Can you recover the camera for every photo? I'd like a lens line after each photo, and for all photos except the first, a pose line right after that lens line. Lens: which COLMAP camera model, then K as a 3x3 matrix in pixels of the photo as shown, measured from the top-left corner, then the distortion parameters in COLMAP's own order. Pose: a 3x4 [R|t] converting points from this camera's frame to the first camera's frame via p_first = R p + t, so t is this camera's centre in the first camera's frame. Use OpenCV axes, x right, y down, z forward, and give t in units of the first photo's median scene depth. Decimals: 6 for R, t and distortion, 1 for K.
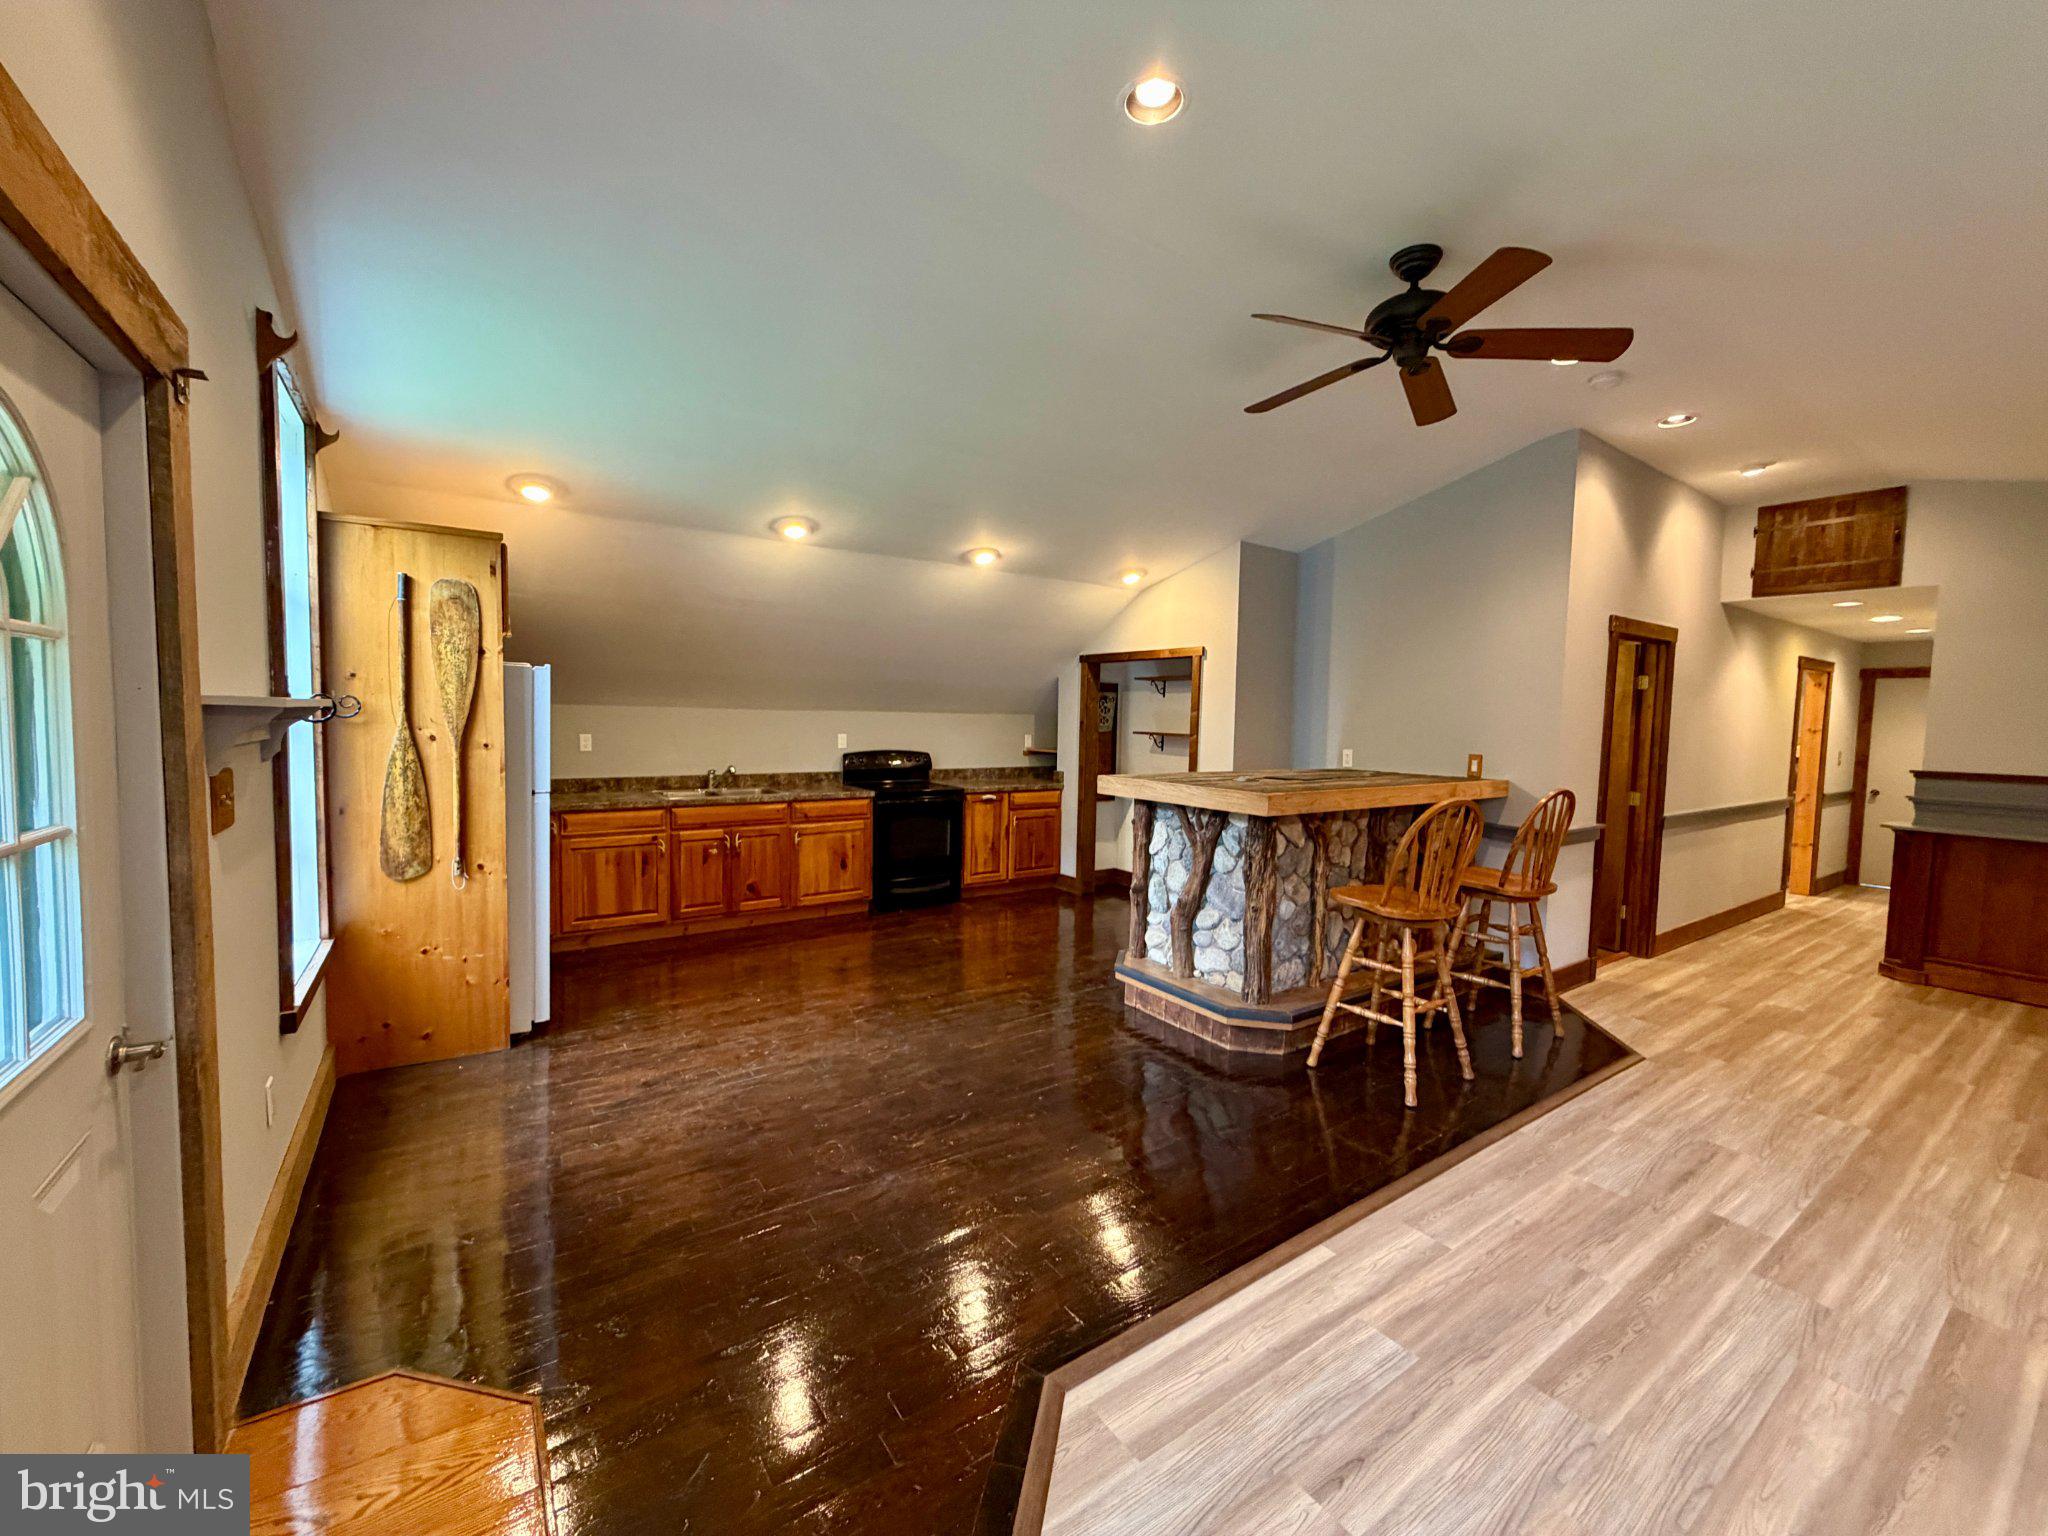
lens RADIAL K [[816.4, 0, 1020.7], [0, 816.4, 766.3], [0, 0, 1]] dist [-0.000357, 0.000483]
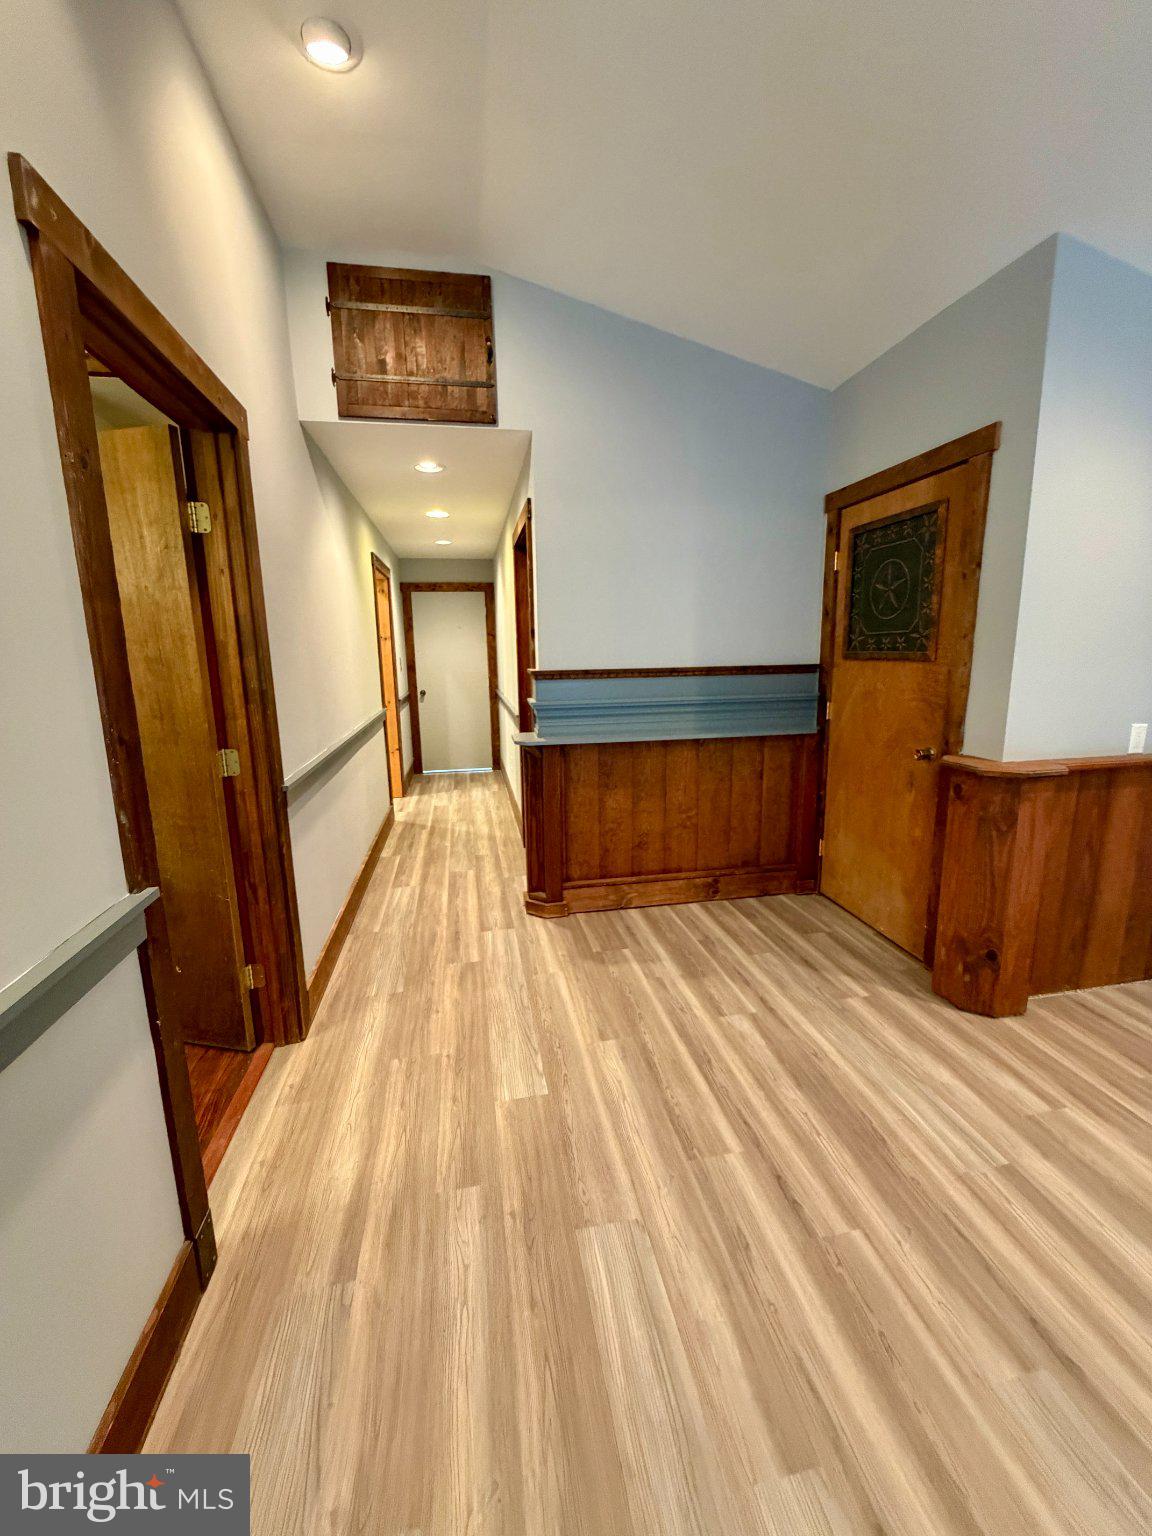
lens RADIAL K [[612.3, 0, 579.3], [0, 612.3, 764.8], [0, 0, 1]] dist [-0.000357, 0.000483]
pose [[0.406253, -0.197508, 0.892160, 0.558332], [0.080638, 0.980300, 0.180302, -0.010033], [-0.910196, -0.001306, 0.414176, 0.718894]]
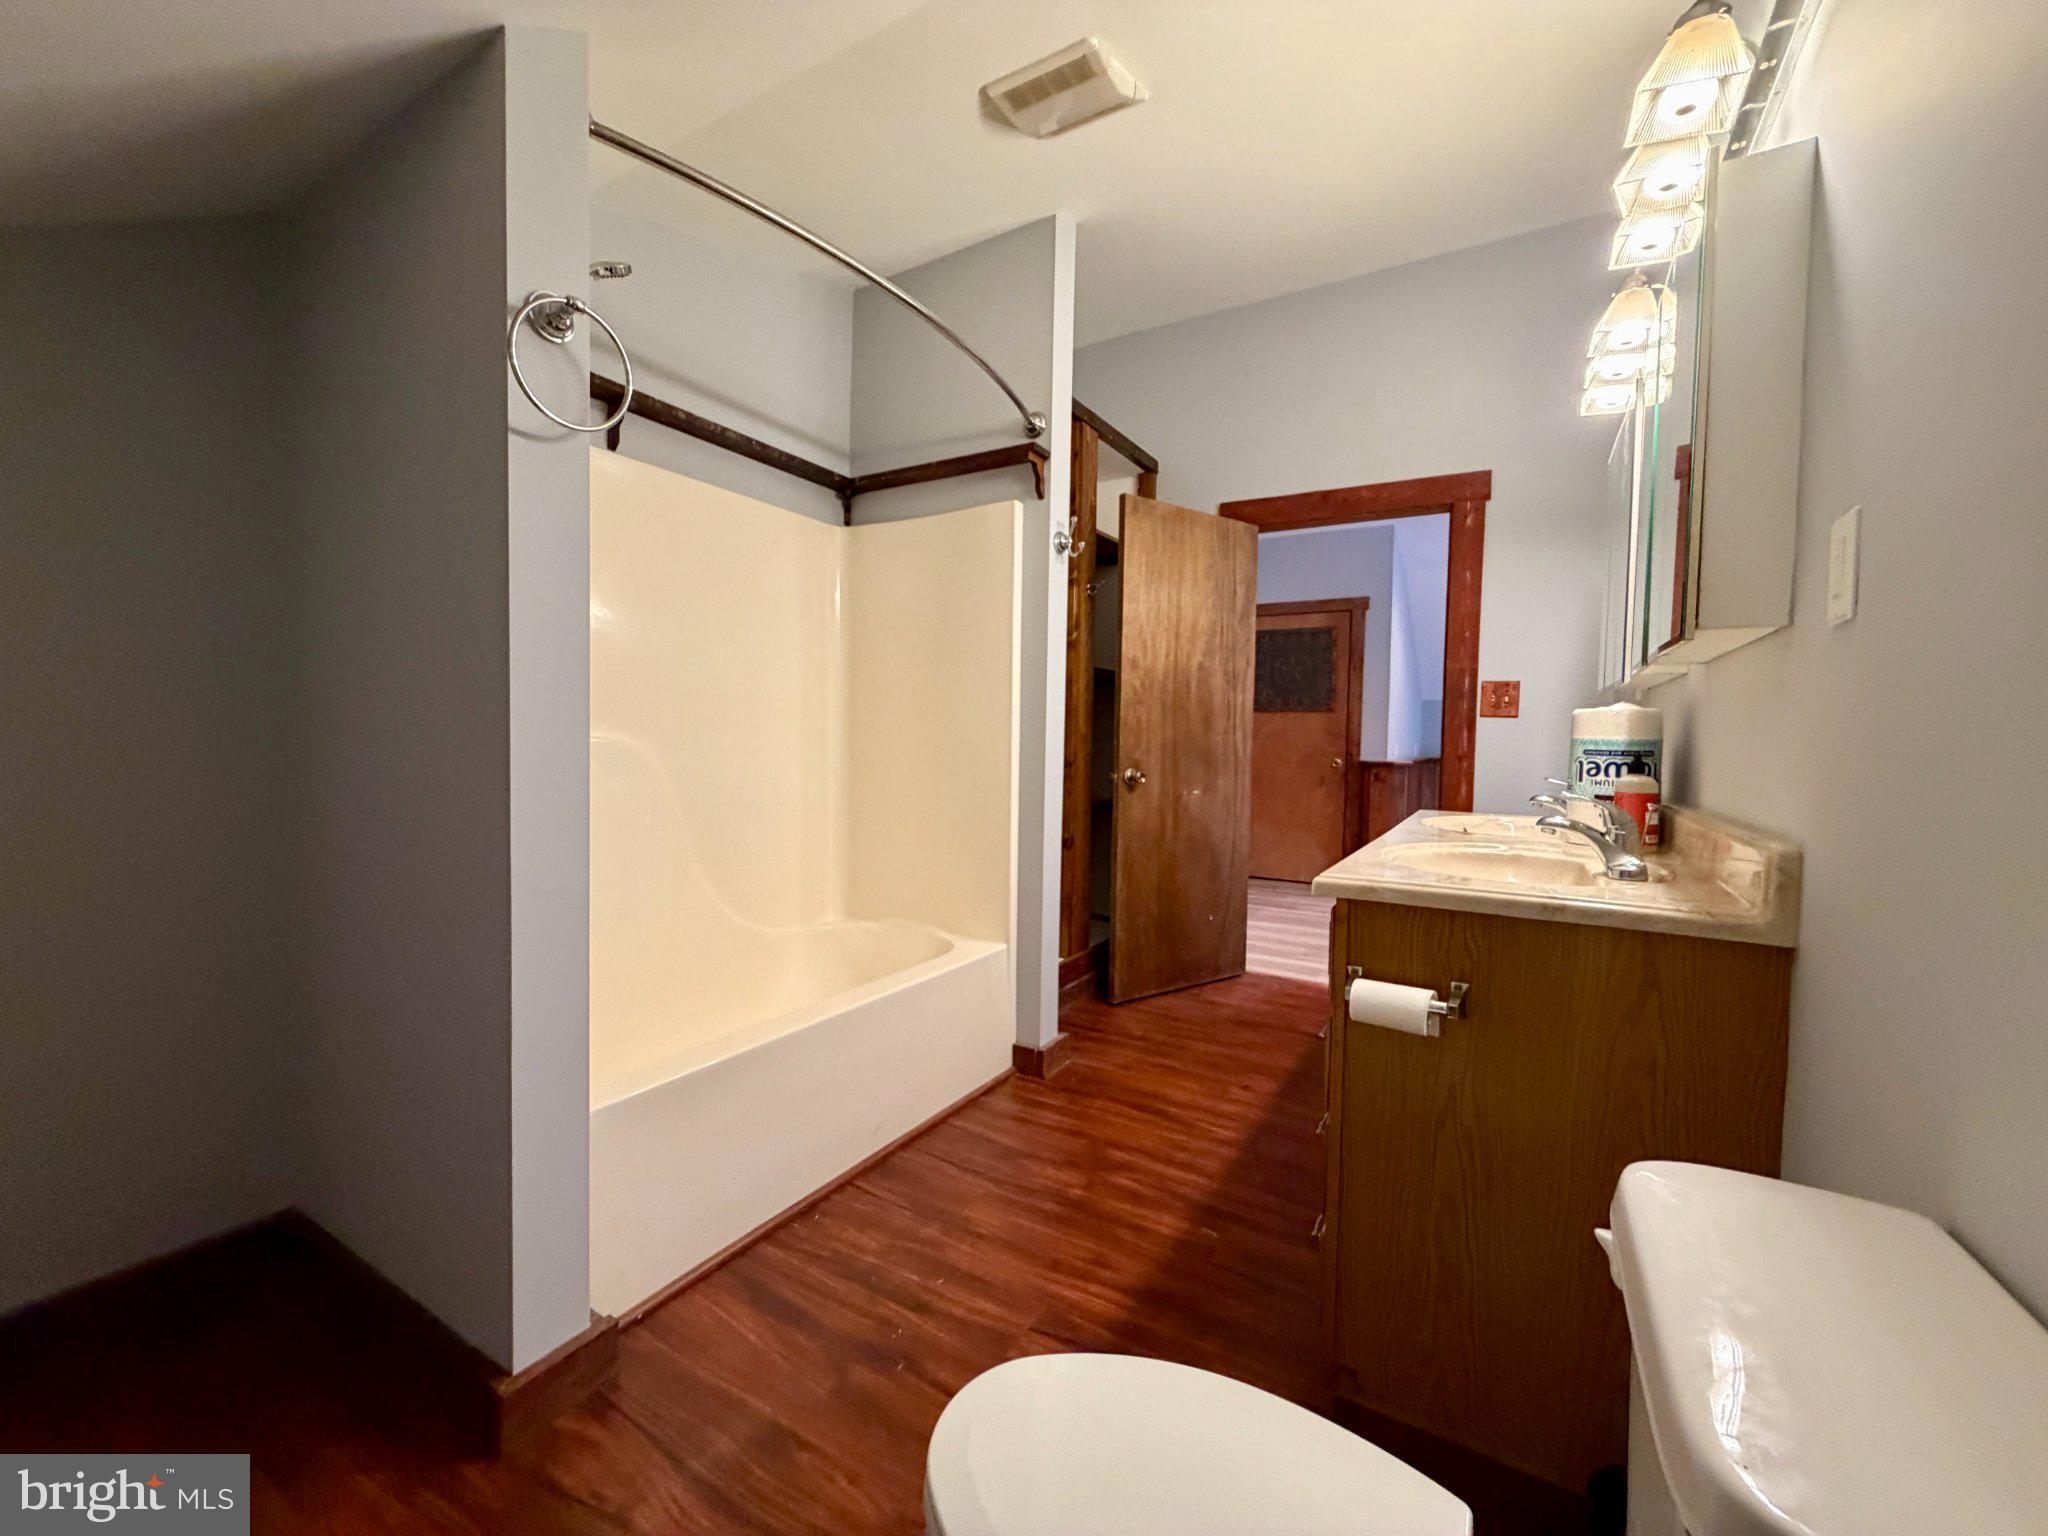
lens RADIAL K [[816.4, 0, 1020.2], [0, 816.4, 765.4], [0, 0, 1]] dist [-0.000357, 0.000483]
pose [[-0.413853, -0.060762, 0.908313, 0.205987], [0.032428, 0.996153, 0.081413, -0.014033], [-0.909766, 0.063148, -0.410291, 1.653181]]
